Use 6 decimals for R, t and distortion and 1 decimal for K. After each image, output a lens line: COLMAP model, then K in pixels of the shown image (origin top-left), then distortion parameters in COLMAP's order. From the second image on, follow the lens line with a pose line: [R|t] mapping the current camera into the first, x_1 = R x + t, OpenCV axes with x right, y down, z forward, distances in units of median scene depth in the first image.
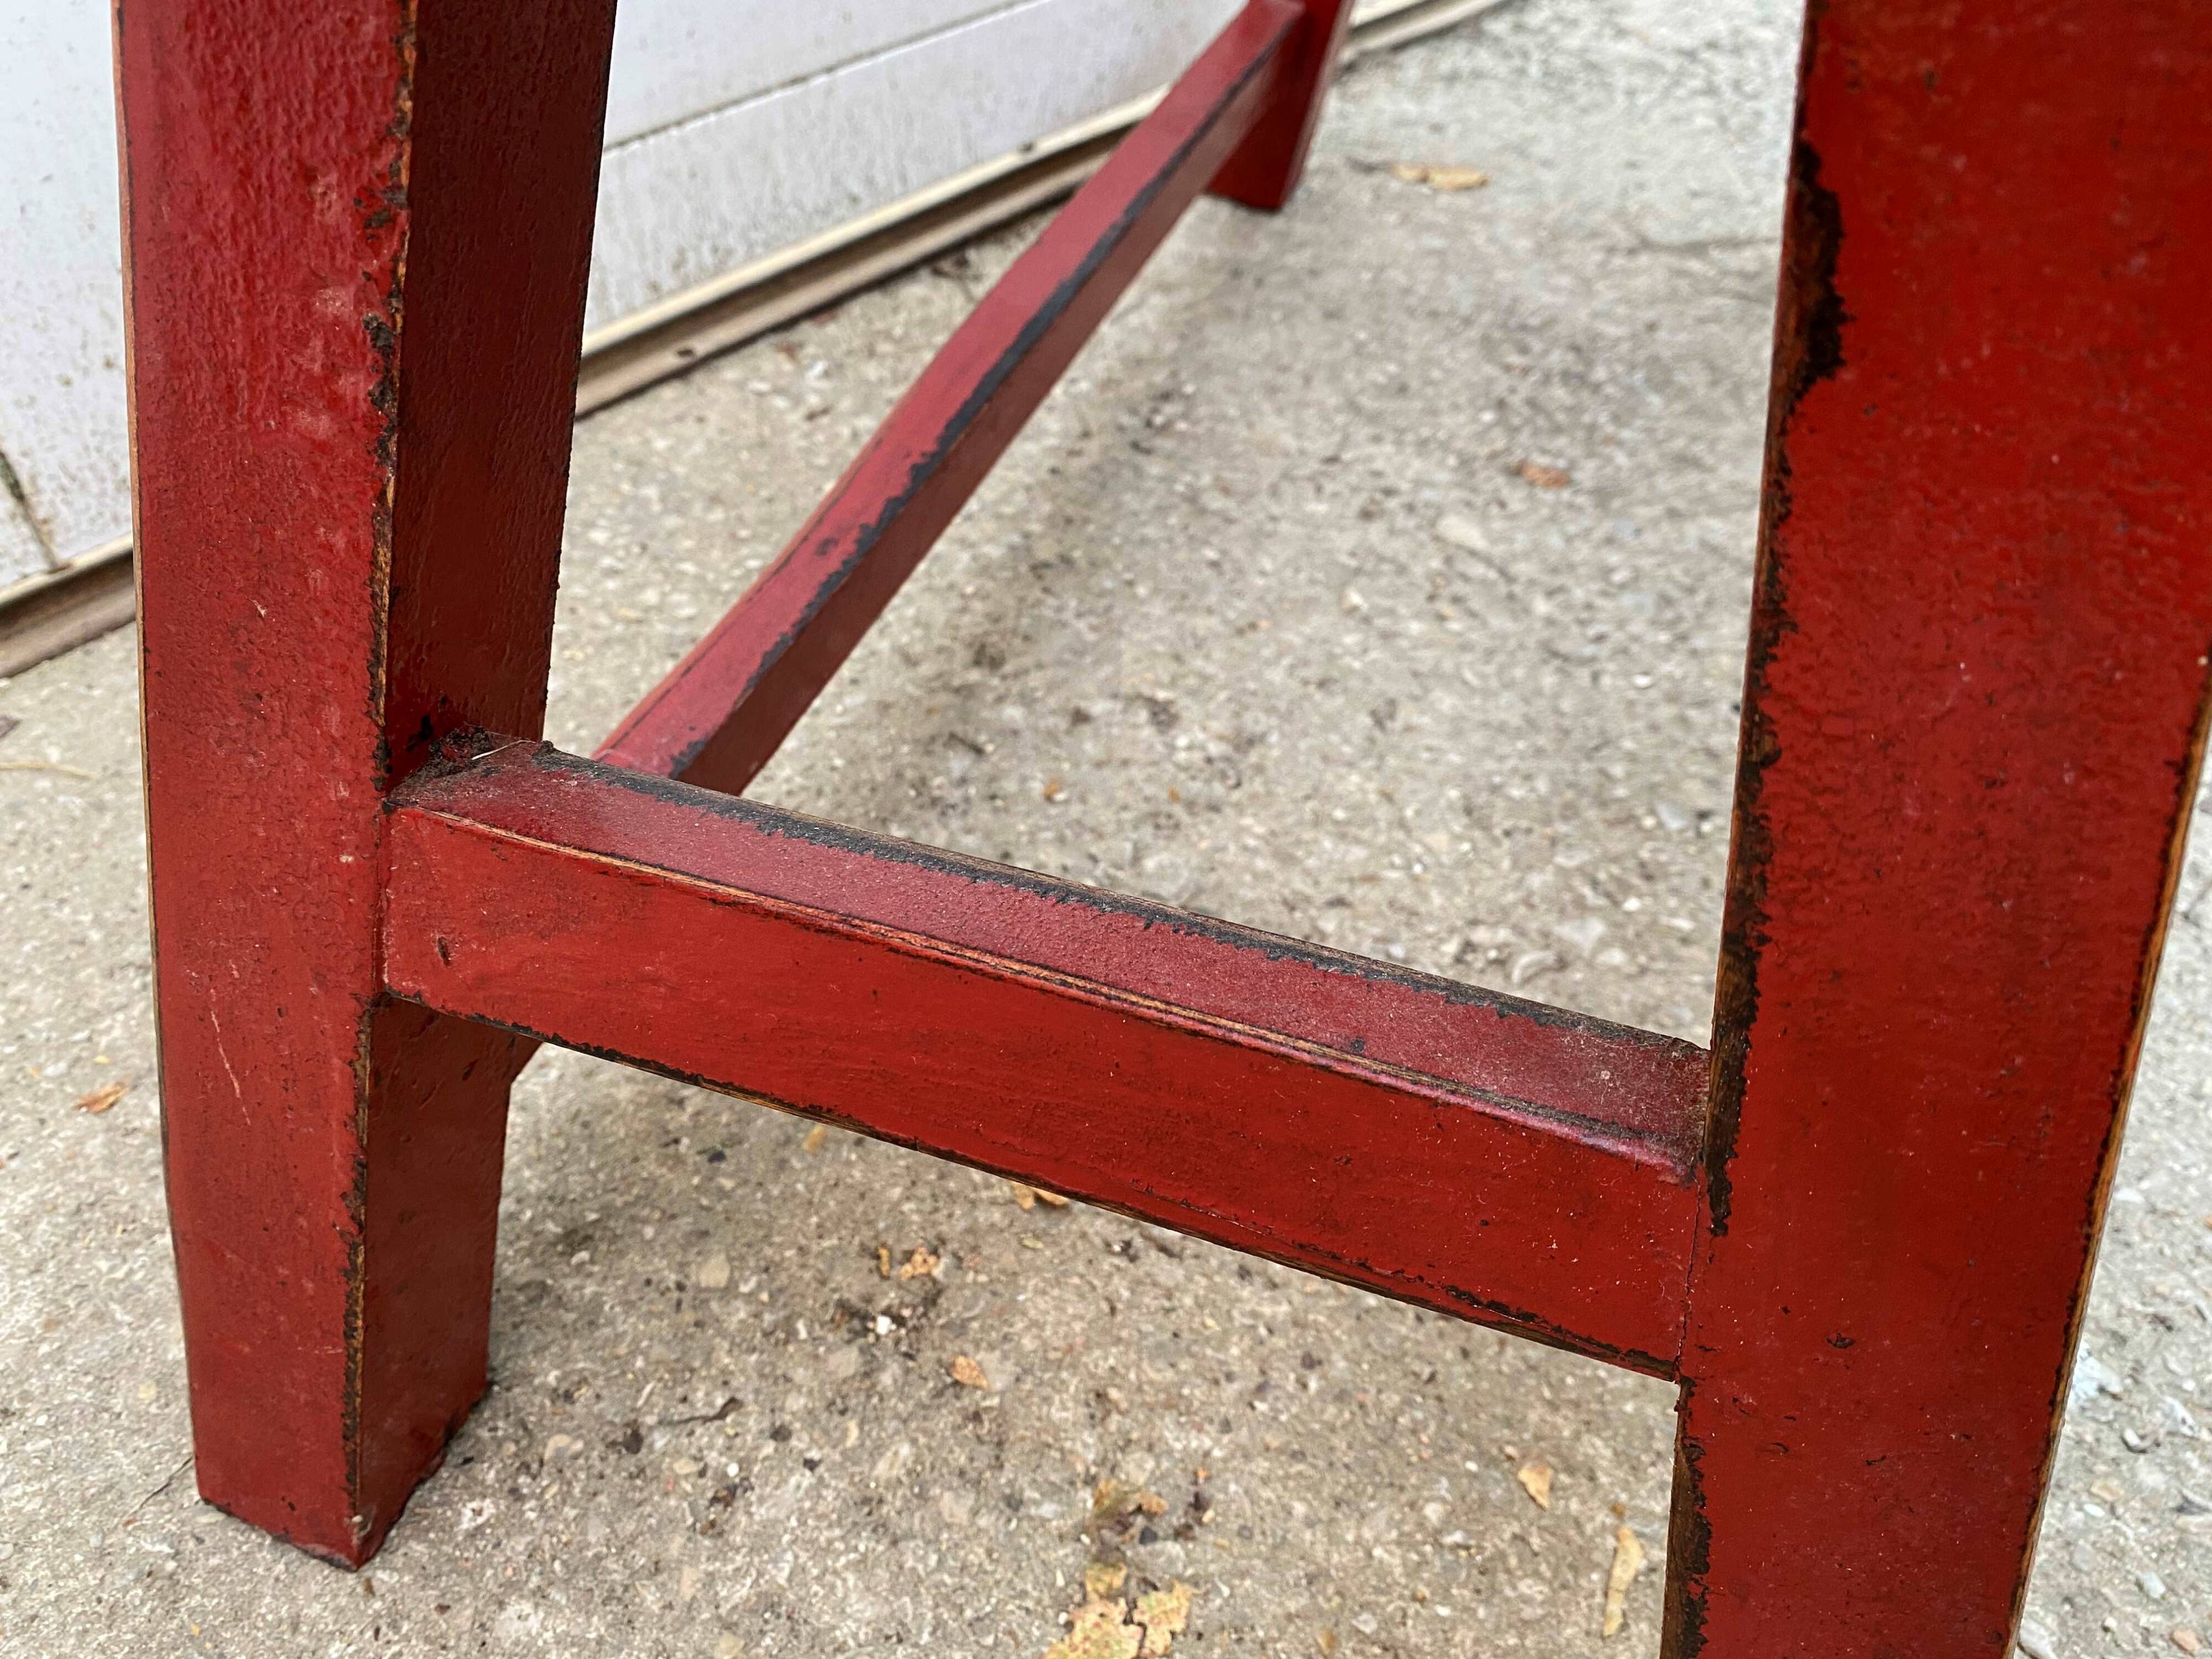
lens RADIAL K [[1698.1, 0, 1107.2], [0, 1698.1, 819.3], [0, 0, 1]] dist [0.017083, -0.011775]
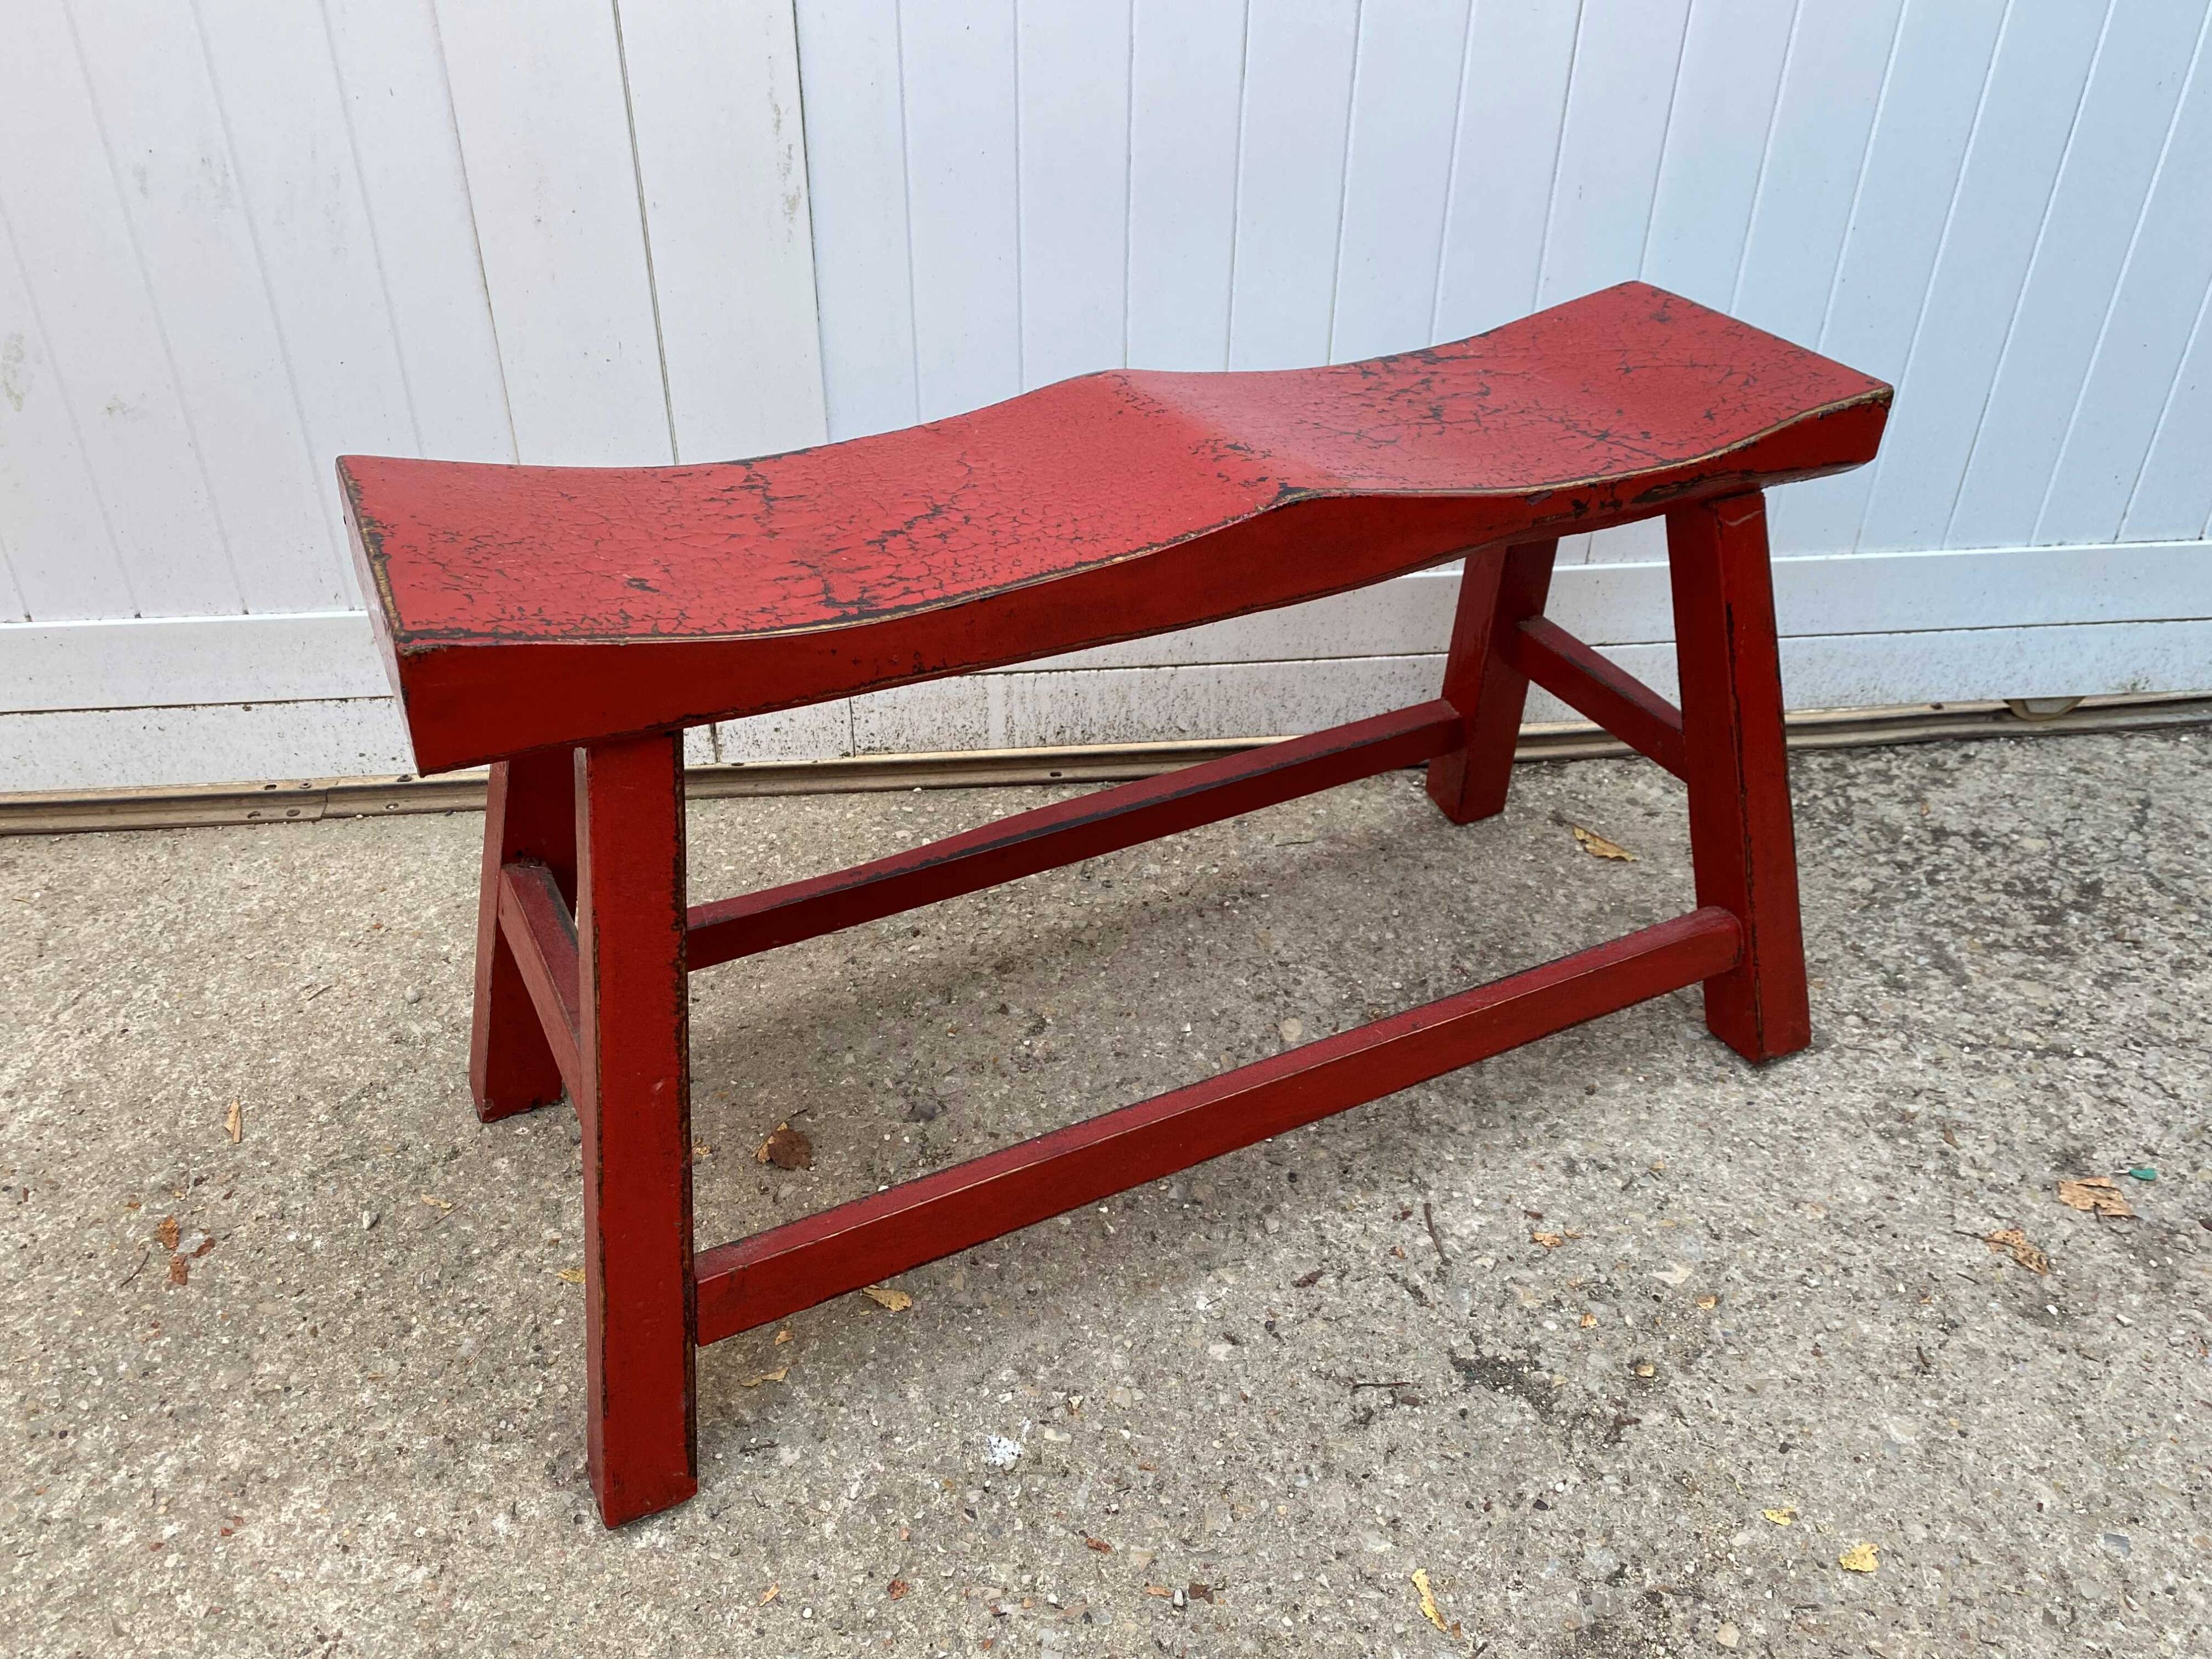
lens RADIAL K [[1698.1, 0, 1112.6], [0, 1698.1, 827.1], [0, 0, 1]] dist [0.017083, -0.011775]
pose [[0.738353, 0.362591, -0.568650, 1.406041], [-0.462736, 0.885764, -0.036037, -0.300673], [0.490623, 0.289743, 0.821790, -0.761089]]
